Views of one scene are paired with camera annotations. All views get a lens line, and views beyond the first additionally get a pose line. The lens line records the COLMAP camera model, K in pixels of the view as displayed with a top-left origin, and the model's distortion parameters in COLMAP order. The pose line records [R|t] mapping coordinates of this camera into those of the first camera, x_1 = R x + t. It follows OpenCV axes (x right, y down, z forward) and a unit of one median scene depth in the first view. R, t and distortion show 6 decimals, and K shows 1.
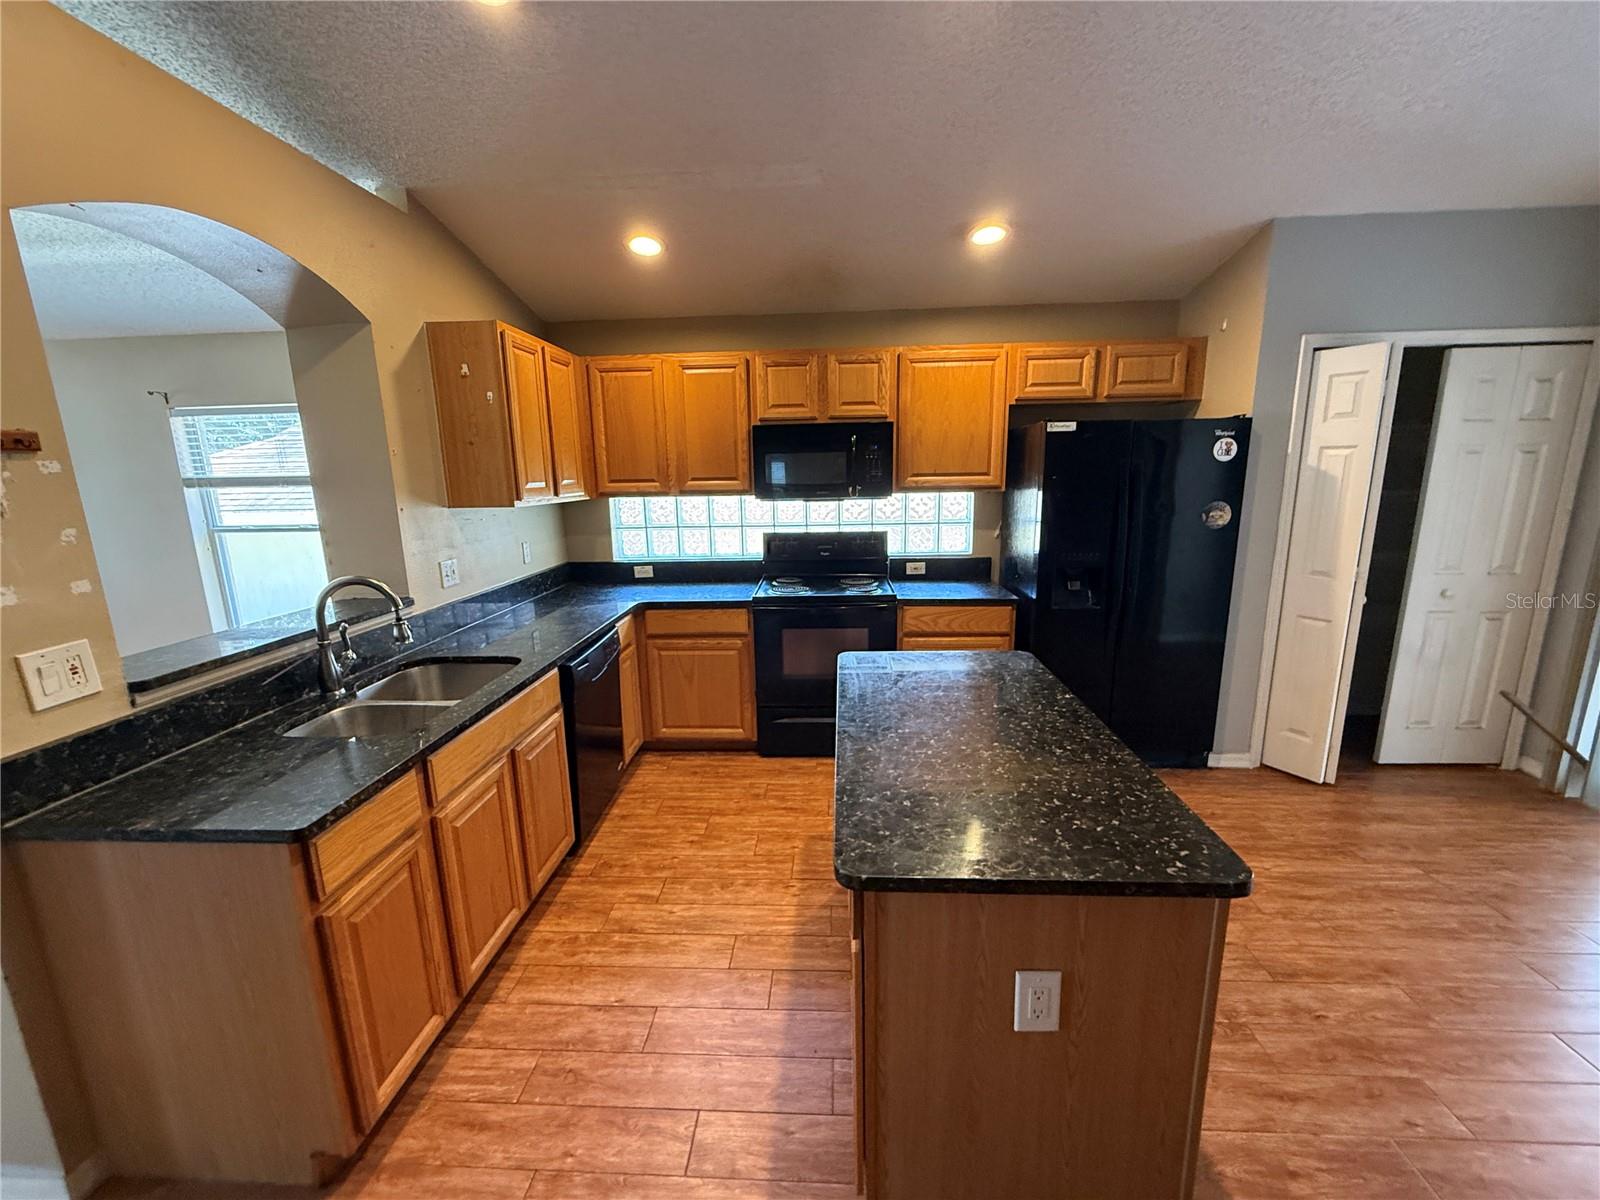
lens RADIAL K [[639.4, 0, 801.2], [0, 639.4, 600.4], [0, 0, 1]] dist [0.003260, -0.000869]
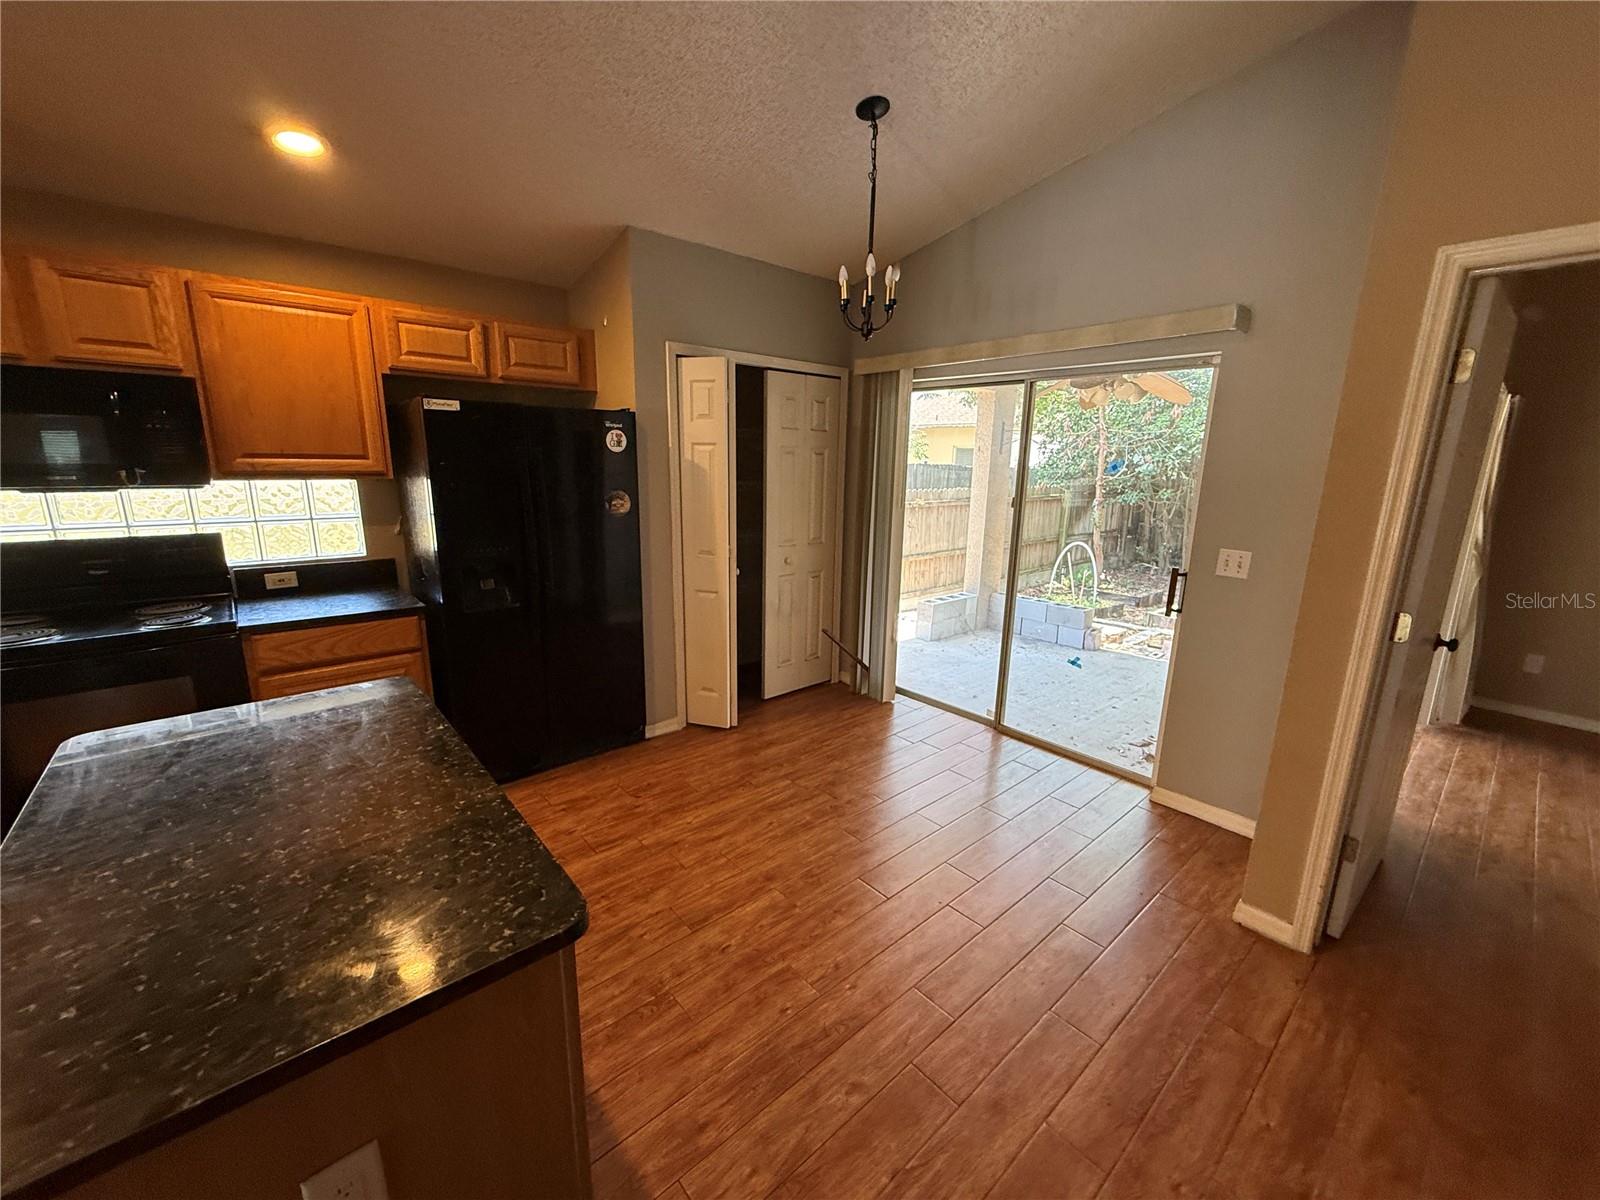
lens RADIAL K [[639.4, 0, 800.6], [0, 639.4, 600.0], [0, 0, 1]] dist [0.003260, -0.000869]
pose [[0.714810, -0.121089, 0.688755, 0.110004], [0.109156, 0.992142, 0.061142, -0.007745], [-0.690747, 0.031477, 0.722411, 0.040199]]
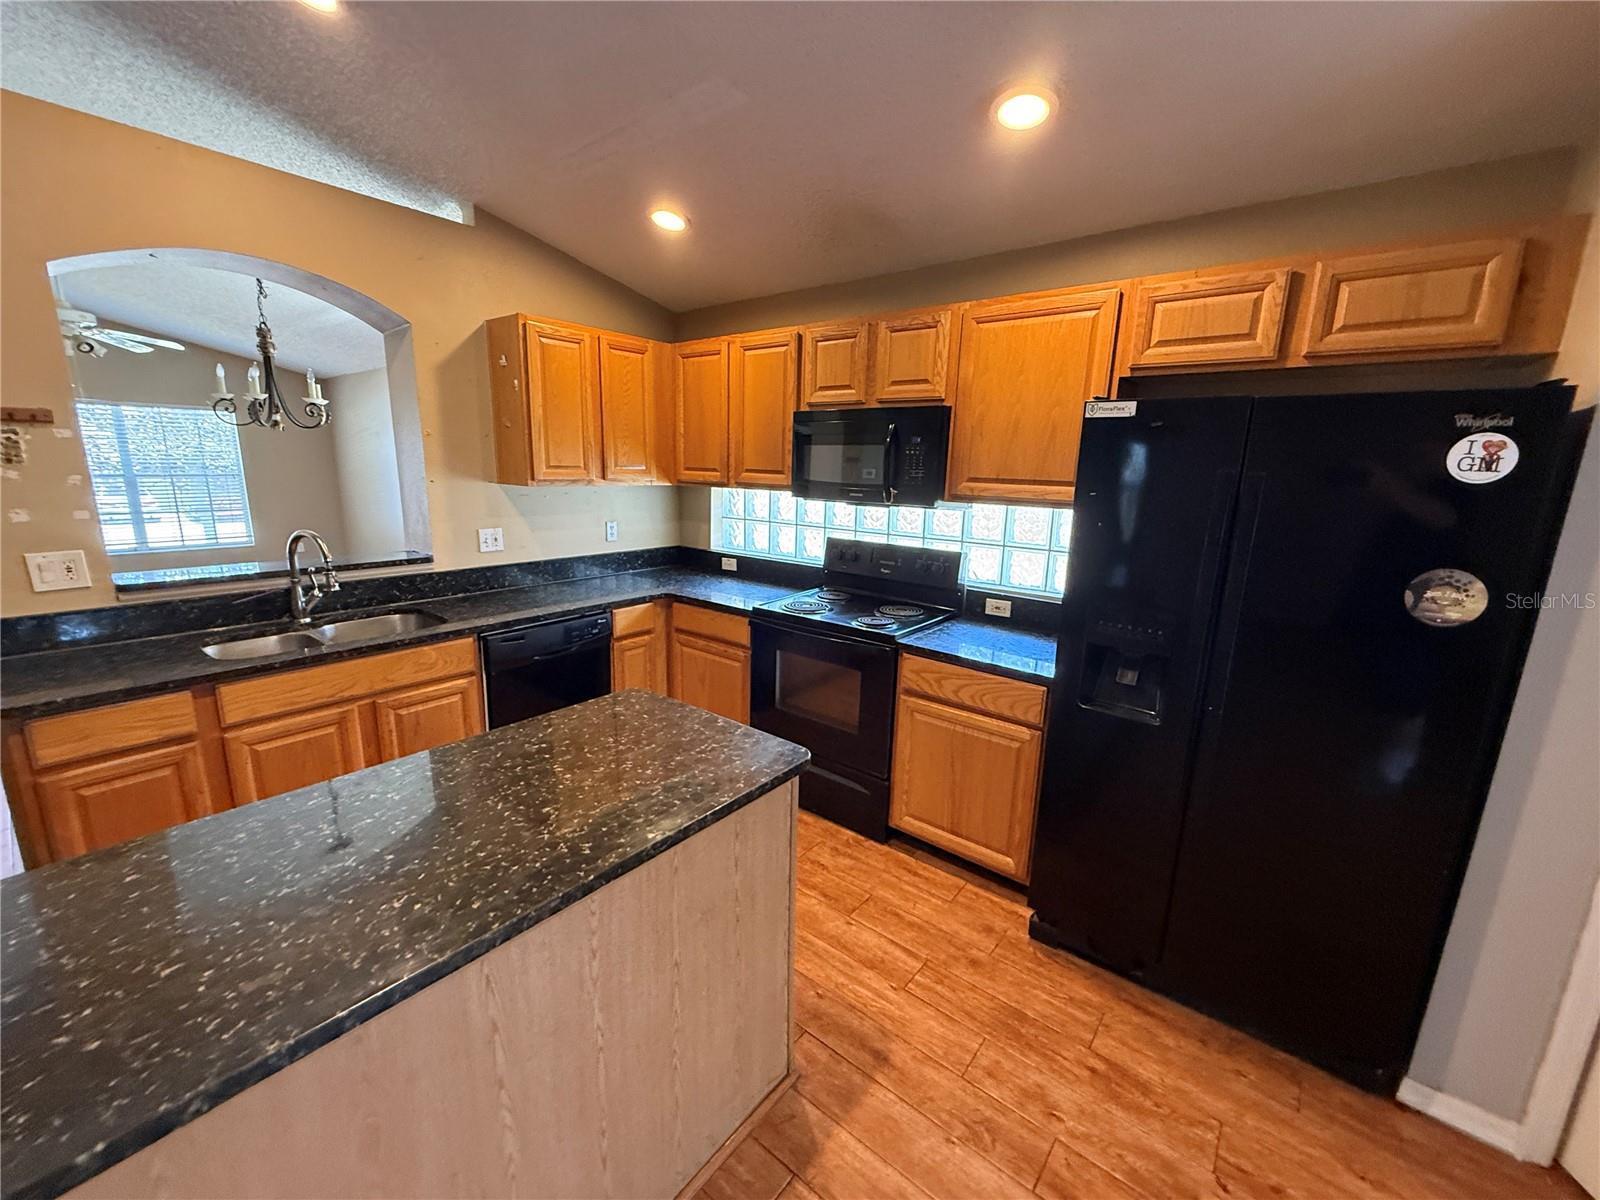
lens RADIAL K [[639.4, 0, 798.7], [0, 639.4, 600.0], [0, 0, 1]] dist [0.003260, -0.000869]
pose [[0.811162, 0.161847, -0.561980, 0.471553], [-0.157754, 0.985877, 0.056225, -0.074593], [0.563143, 0.043047, 0.825237, 0.310988]]
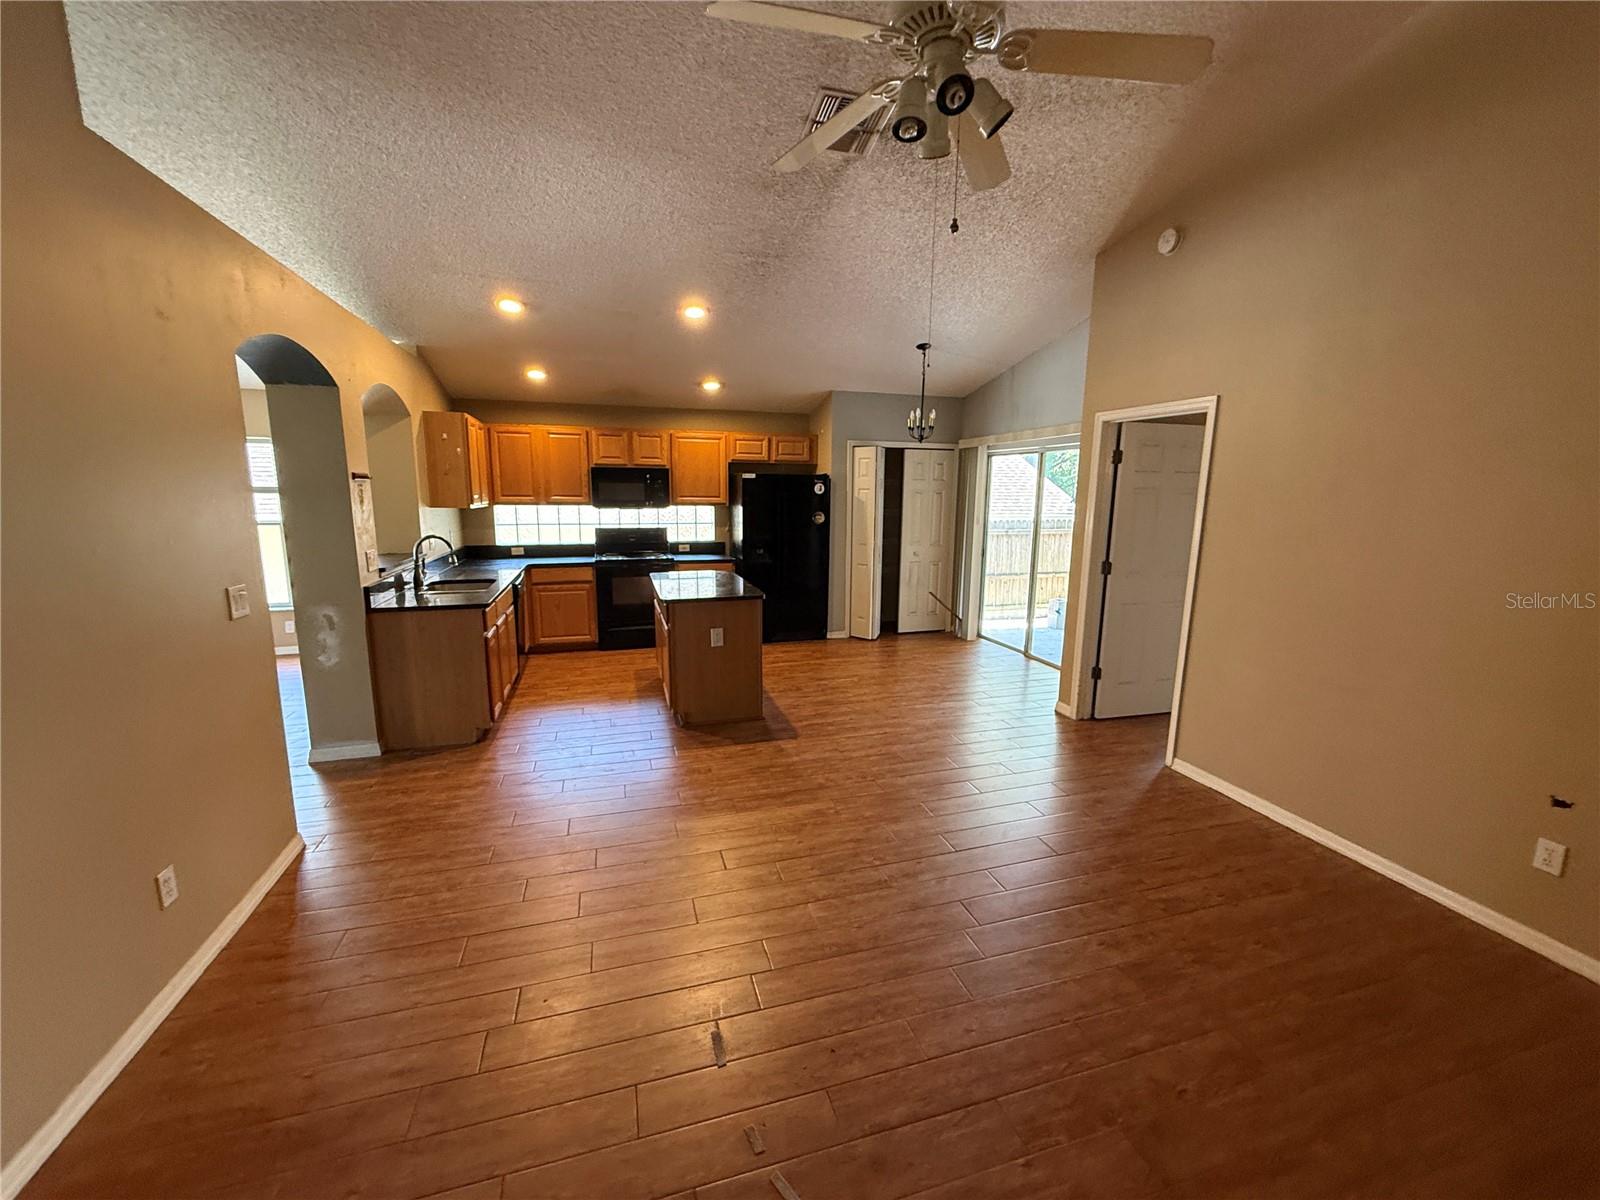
lens RADIAL K [[639.4, 0, 801.6], [0, 639.4, 599.8], [0, 0, 1]] dist [0.003260, -0.000869]
pose [[0.939366, -0.030098, 0.341592, -0.151526], [0.042099, 0.998727, -0.027772, 0.185459], [-0.340321, 0.040469, 0.939438, -0.930766]]
